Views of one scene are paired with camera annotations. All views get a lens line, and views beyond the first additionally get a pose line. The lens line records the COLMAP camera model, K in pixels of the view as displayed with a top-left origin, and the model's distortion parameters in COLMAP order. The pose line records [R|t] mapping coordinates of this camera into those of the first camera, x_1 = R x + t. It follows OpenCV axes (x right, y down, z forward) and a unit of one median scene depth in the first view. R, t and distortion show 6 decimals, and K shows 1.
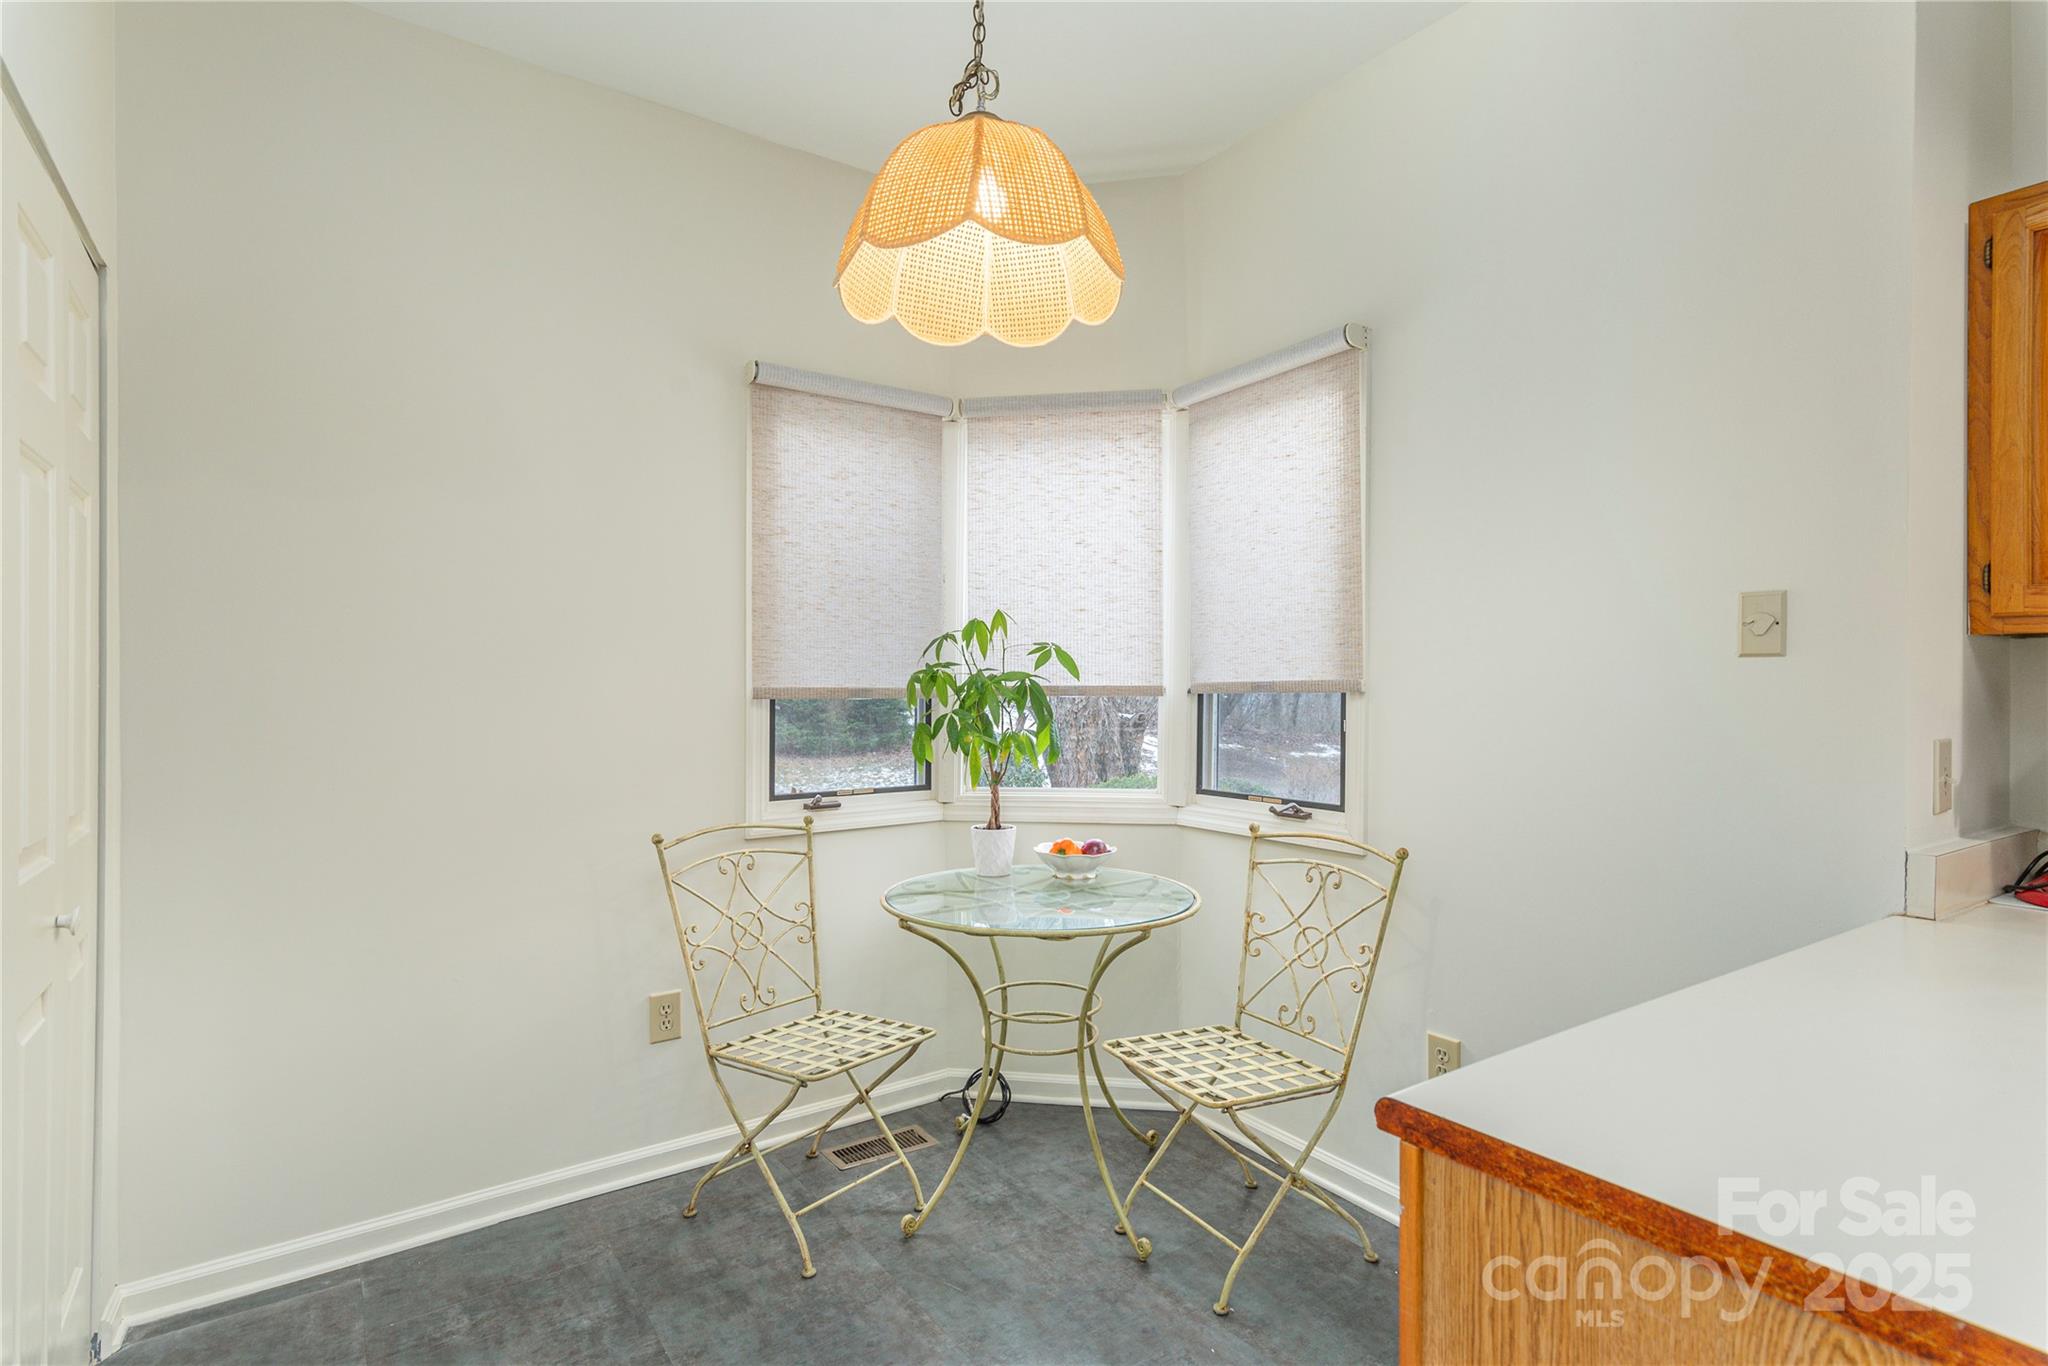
lens RADIAL K [[1000.5, 0, 1024.0], [0, 1000.5, 683.0], [0, 0, 1]] dist [0.008240, 0.000231]
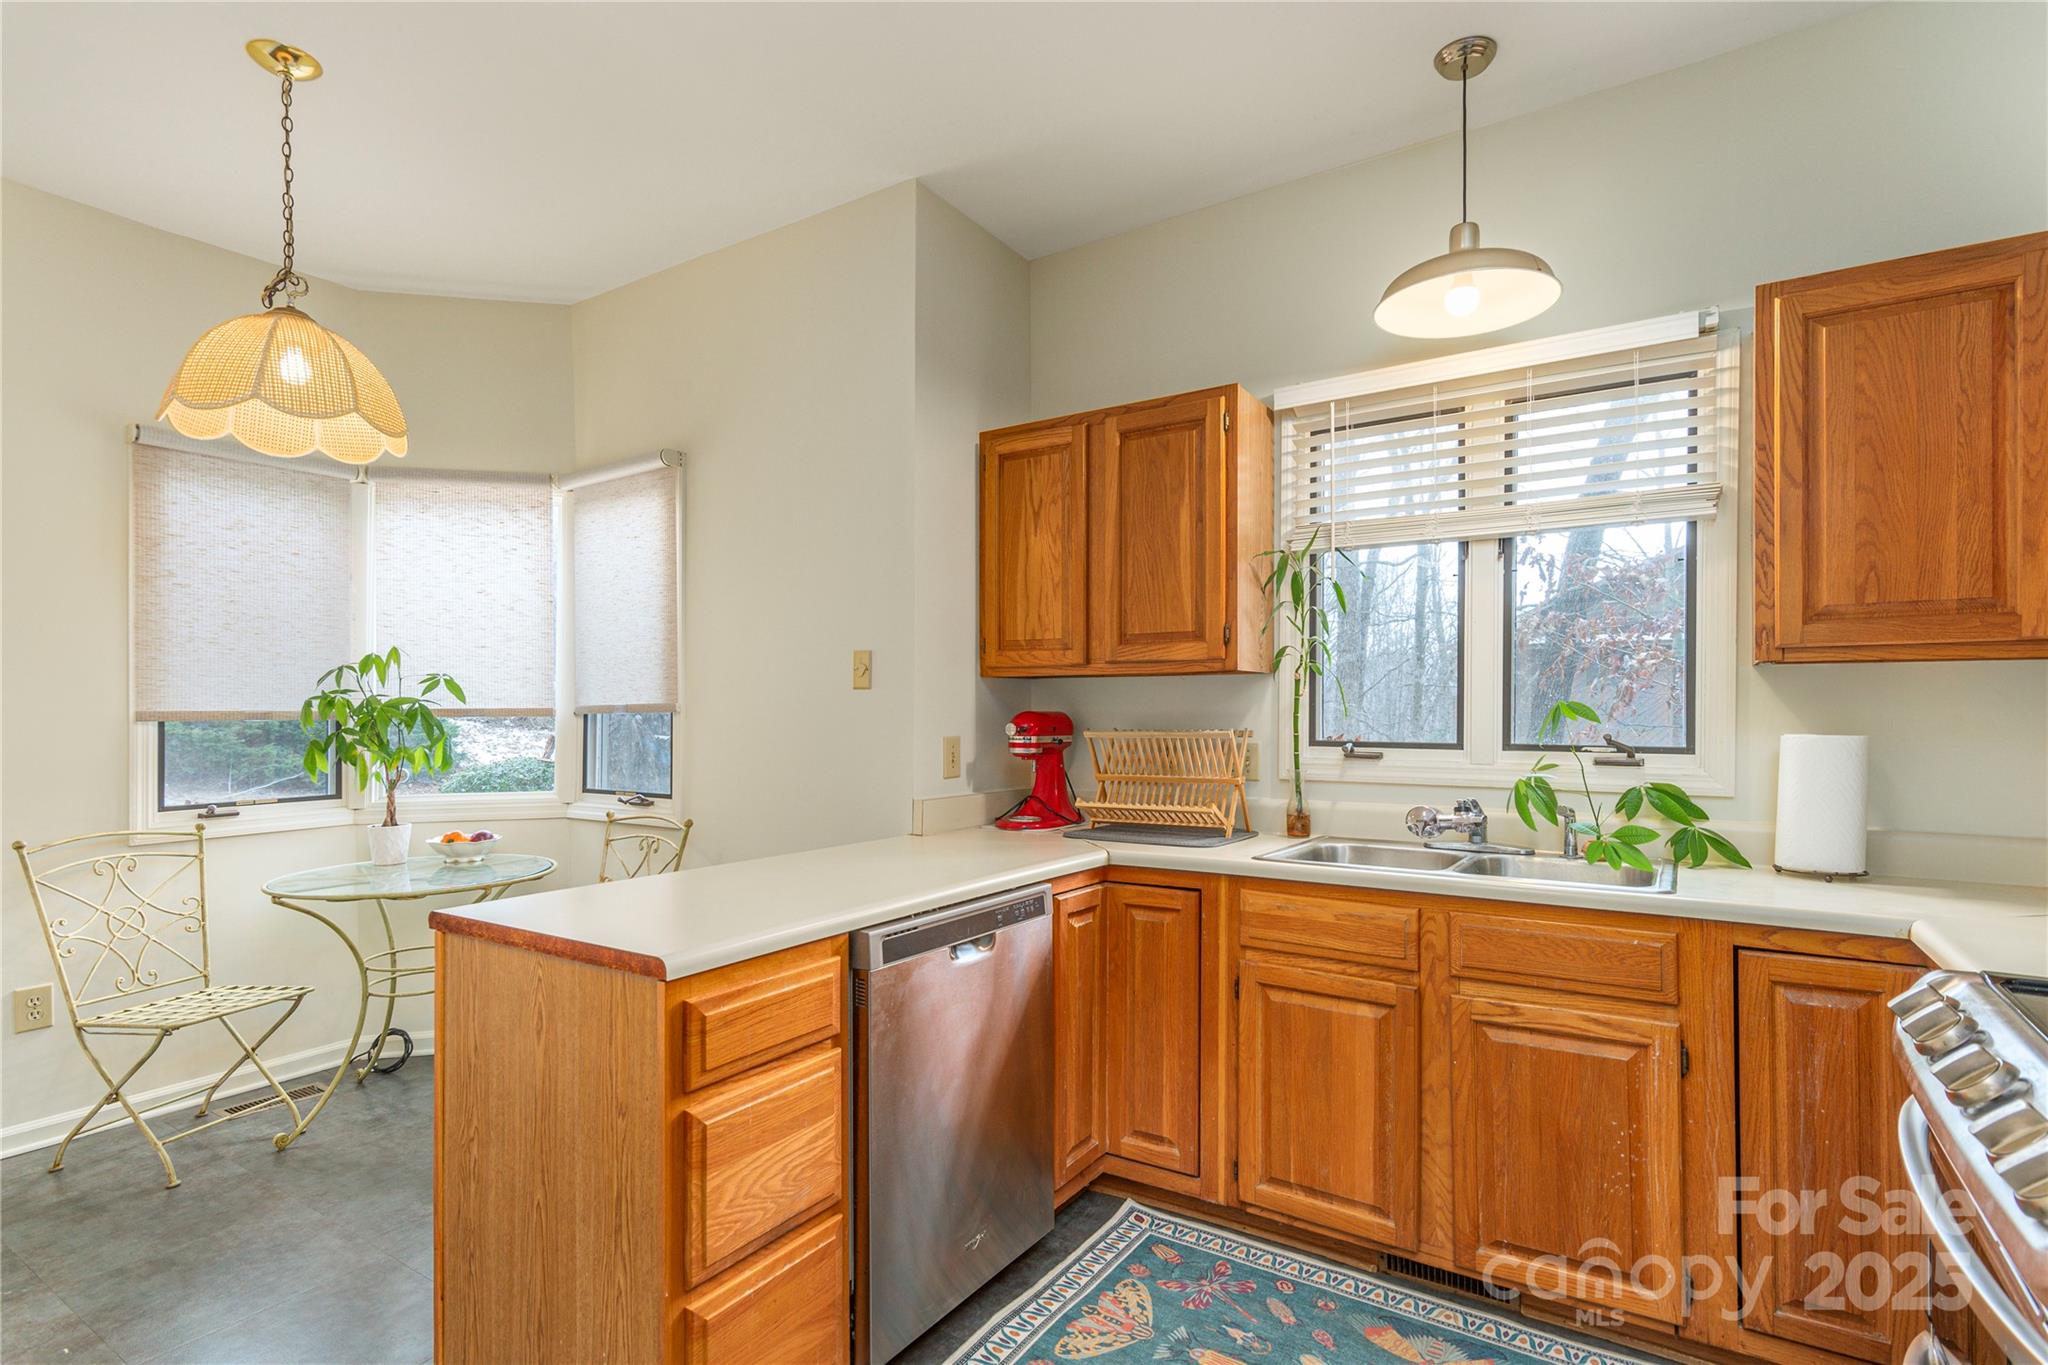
lens RADIAL K [[1001.5, 0, 1018.5], [0, 1001.5, 705.9], [0, 0, 1]] dist [0.008648, 0.000578]
pose [[0.927729, -0.003666, 0.373236, 0.229885], [0.003411, 0.999993, 0.001343, 0.000084], [-0.373238, 0.000027, 0.927735, -0.431260]]
